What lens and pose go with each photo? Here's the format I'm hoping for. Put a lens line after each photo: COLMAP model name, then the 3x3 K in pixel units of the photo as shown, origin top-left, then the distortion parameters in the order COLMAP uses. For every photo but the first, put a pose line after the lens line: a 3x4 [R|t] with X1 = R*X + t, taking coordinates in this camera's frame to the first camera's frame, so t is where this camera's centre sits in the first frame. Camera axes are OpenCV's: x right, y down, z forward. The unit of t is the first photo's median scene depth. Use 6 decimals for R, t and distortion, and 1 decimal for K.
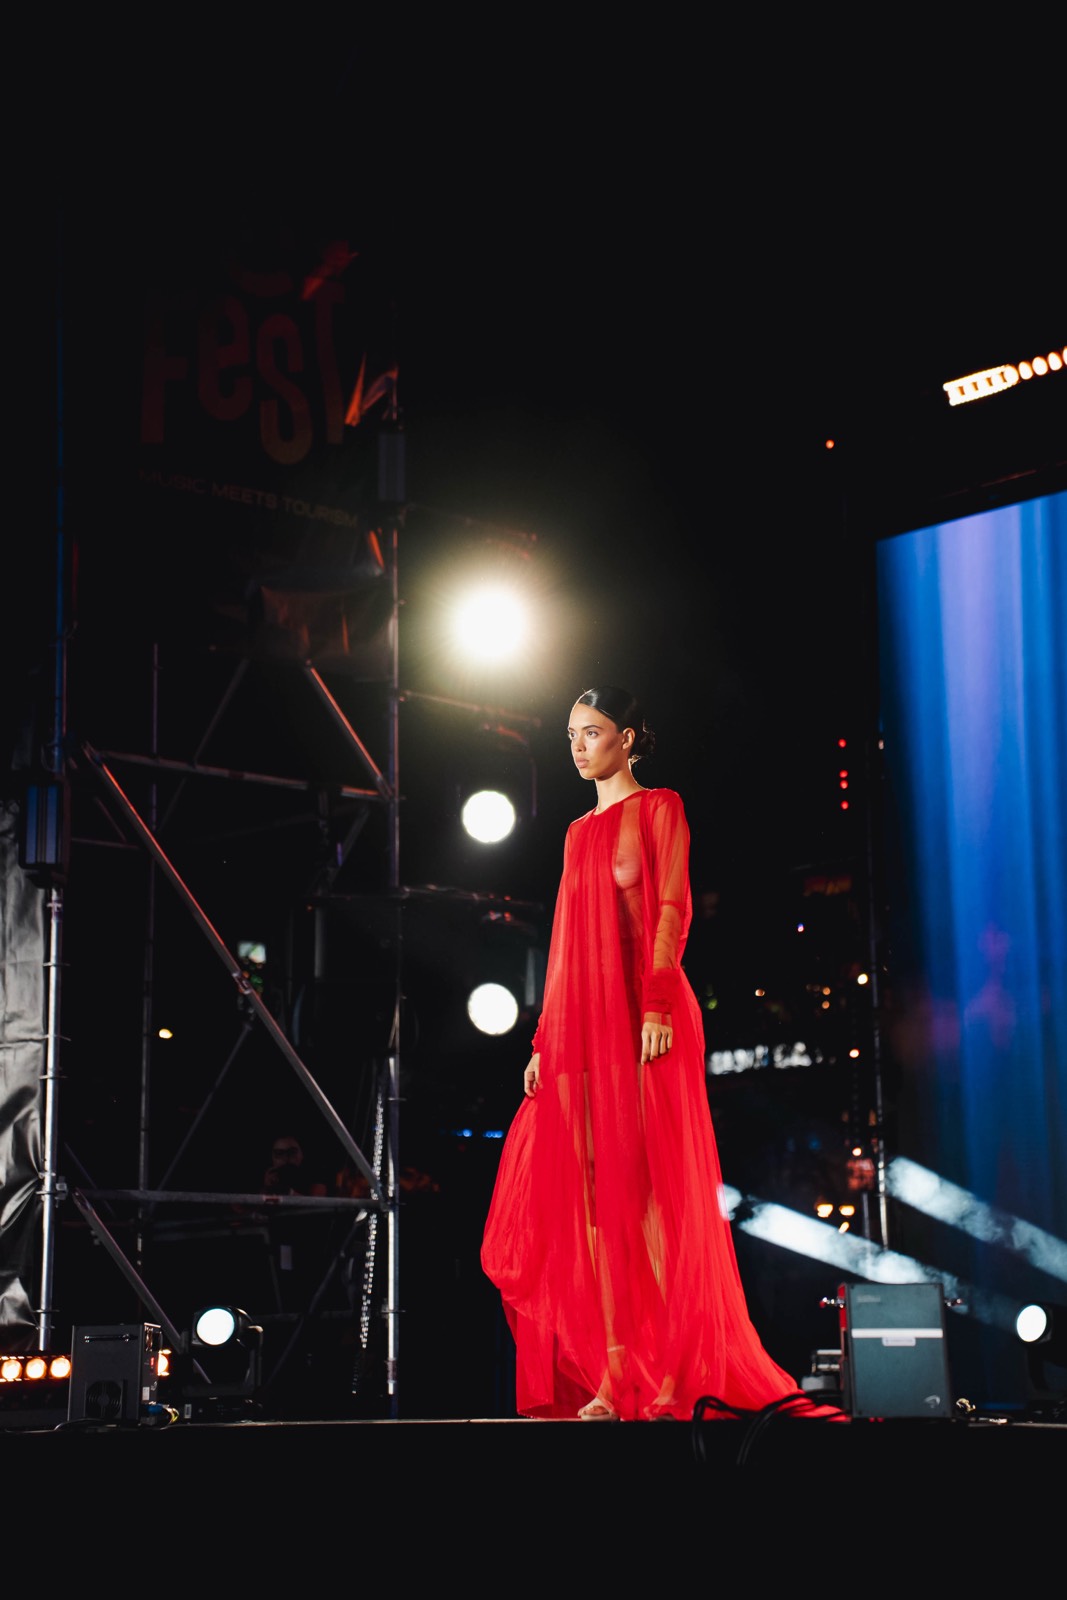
lens RADIAL K [[3292.5, 0, 510.3], [0, 3292.5, 795.7], [0, 0, 1]] dist [0.597682, 0.000000]
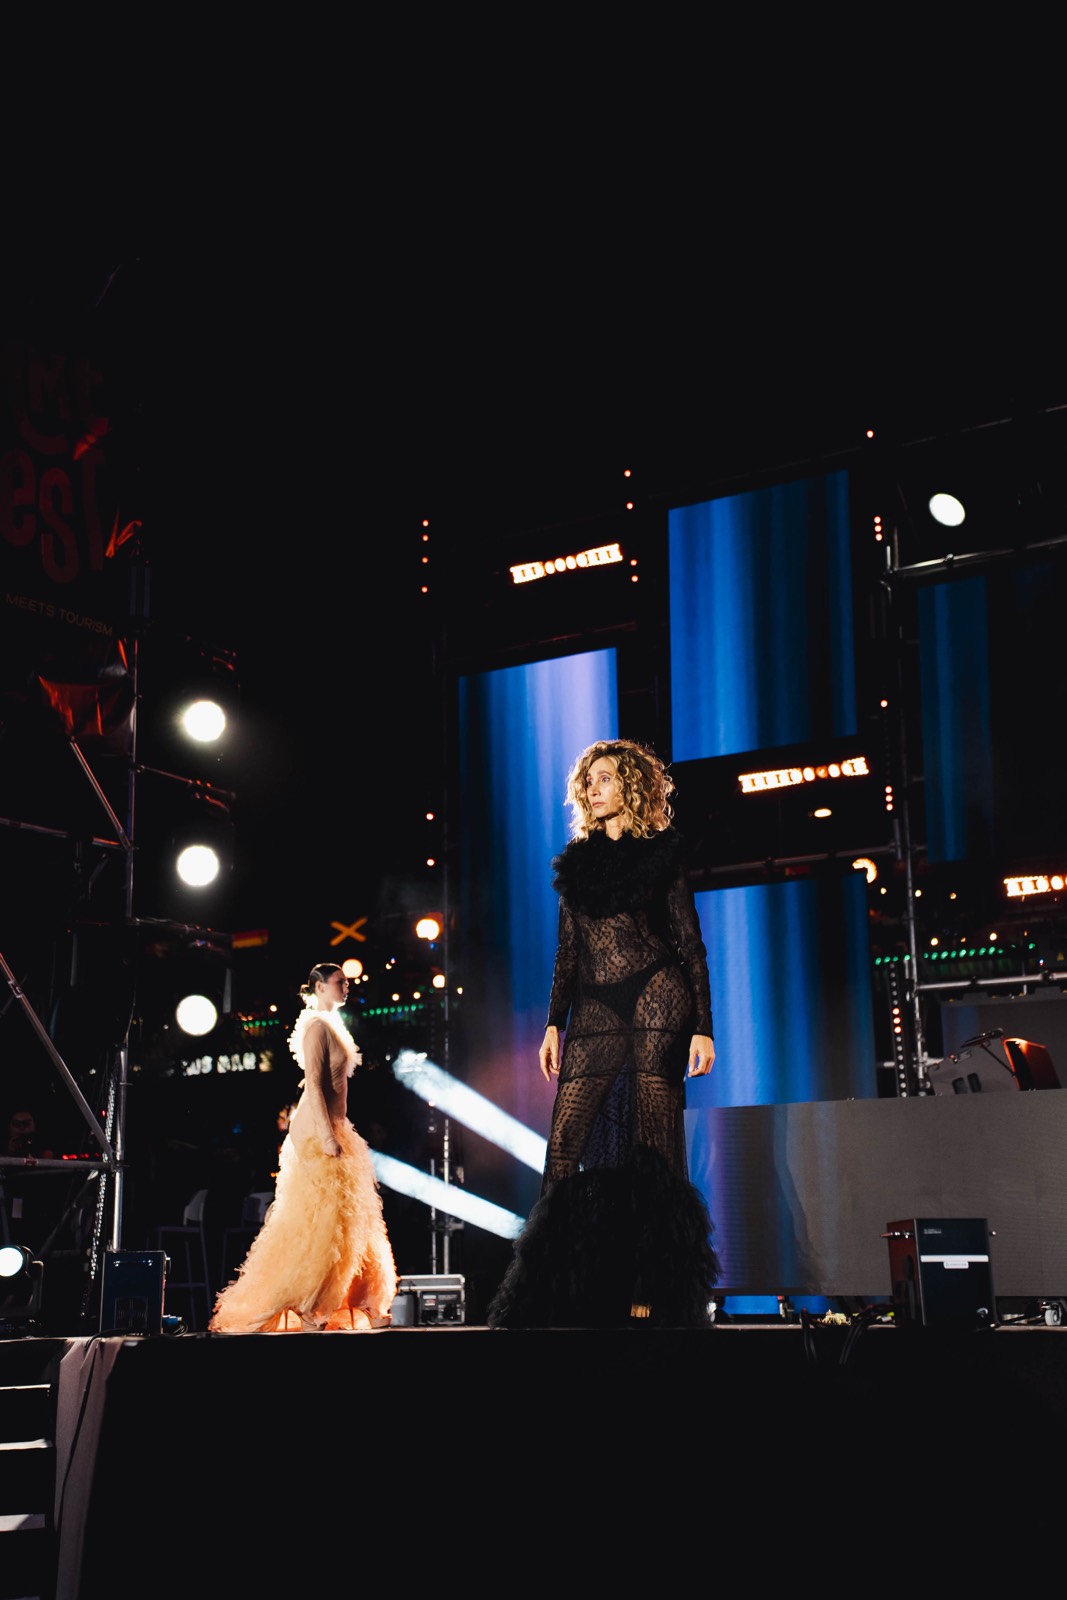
lens RADIAL K [[2376.4, 0, 530.7], [0, 2376.4, 800.8], [0, 0, 1]] dist [0.286630, 0.000000]
pose [[0.972117, 0.046974, 0.229744, -0.101088], [-0.039383, 0.998520, -0.037521, 0.011479], [-0.231166, 0.027427, 0.972528, 0.060080]]
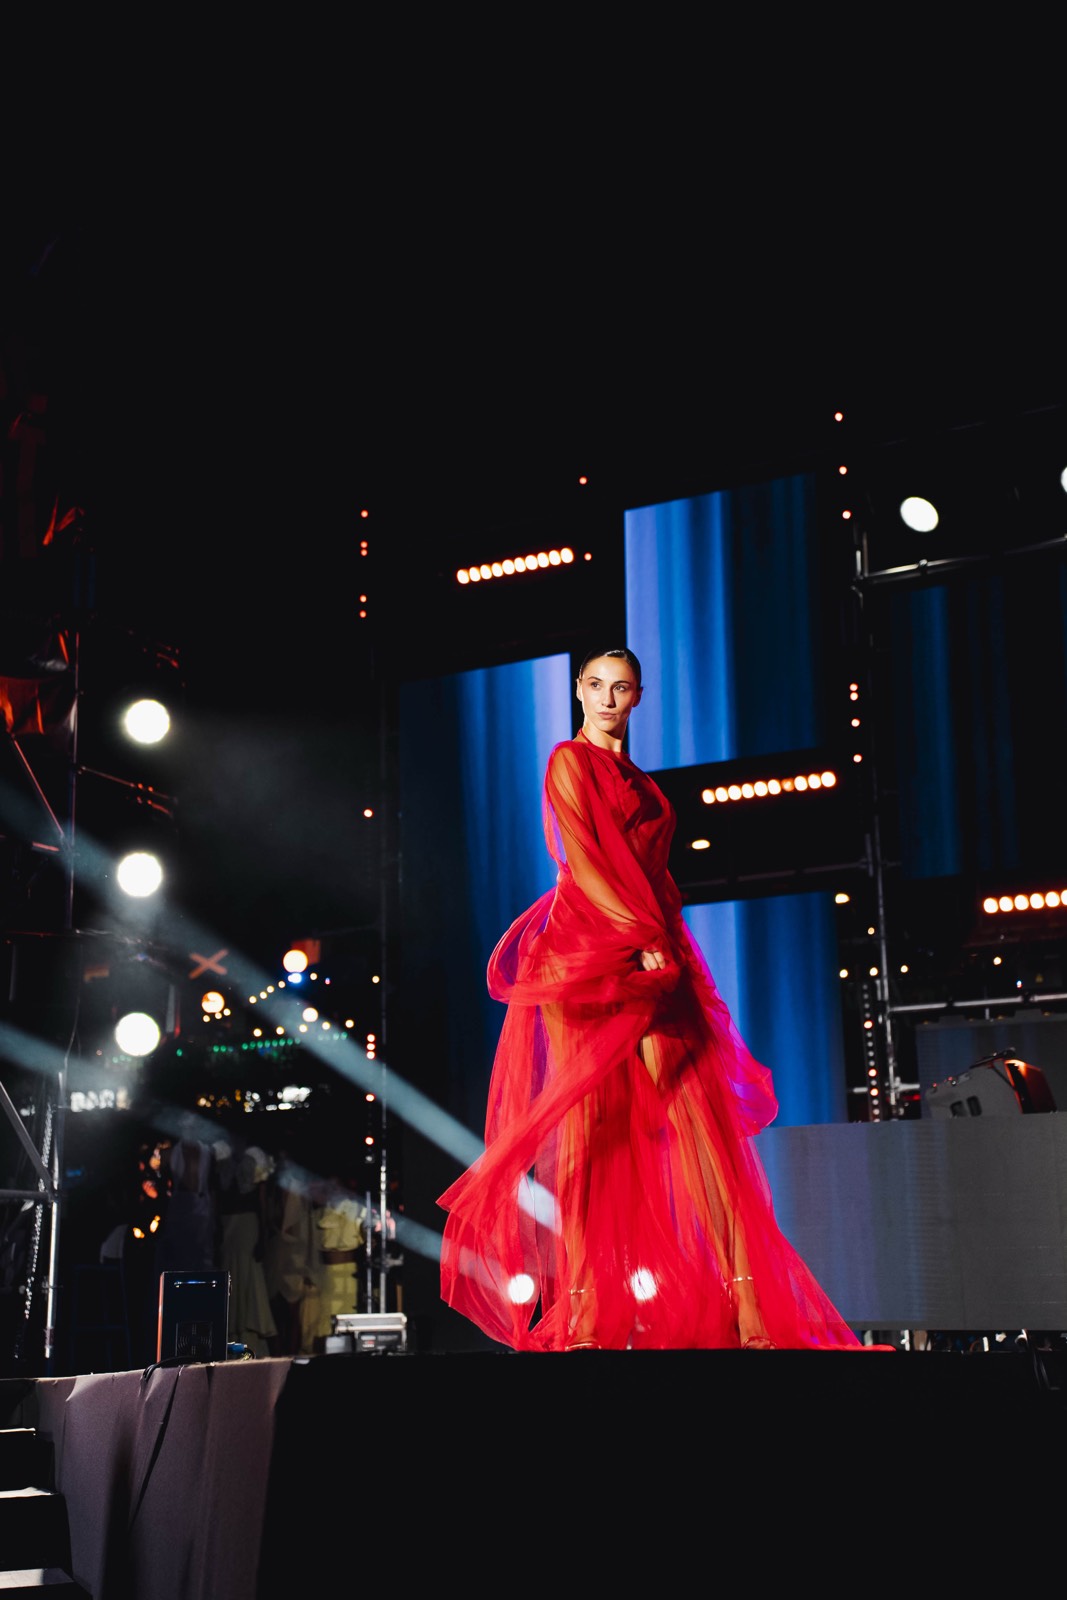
lens RADIAL K [[2426.7, 0, 531.6], [0, 2426.7, 796.1], [0, 0, 1]] dist [0.306578, 0.000000]
pose [[0.954832, 0.061350, 0.290744, -0.138820], [-0.046831, 0.997296, -0.056641, 0.022735], [-0.293433, 0.040467, 0.955123, 0.102638]]
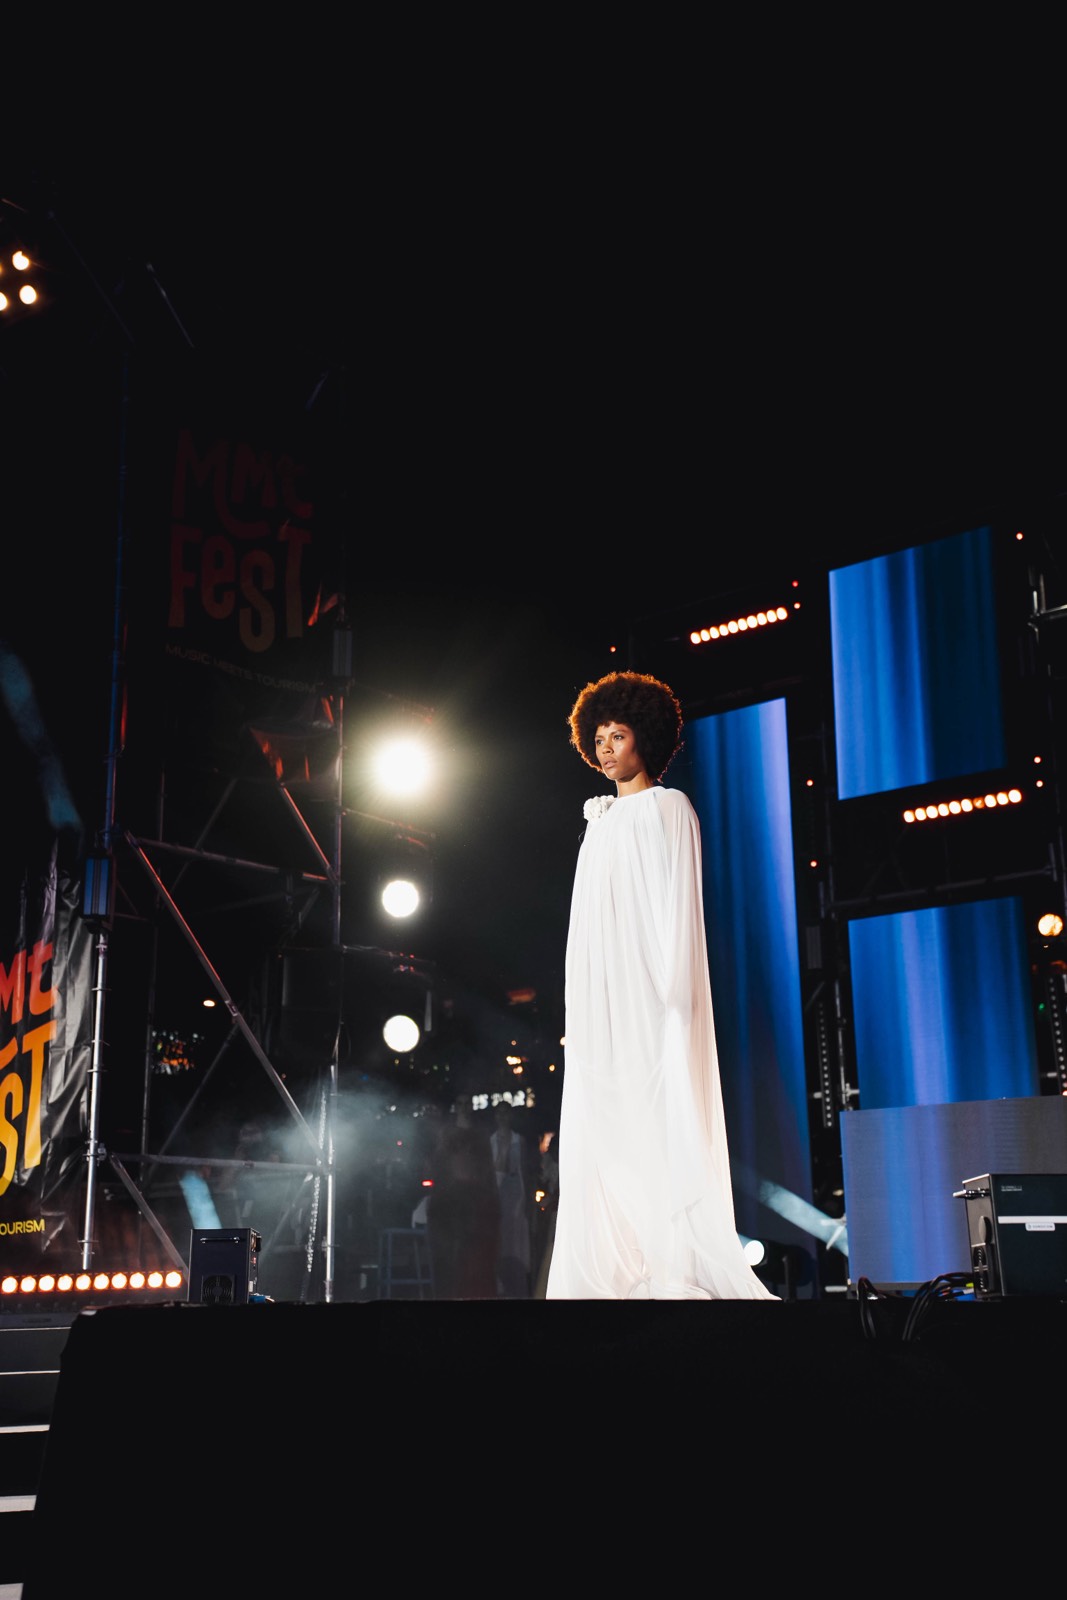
lens RADIAL K [[1982.8, 0, 526.3], [0, 1982.8, 803.1], [0, 0, 1]] dist [0.156680, 0.000000]
pose [[0.993632, 0.027351, 0.109305, -0.050042], [-0.019112, 0.996946, -0.075717, 0.030617], [-0.111042, 0.073146, 0.991120, 0.141742]]
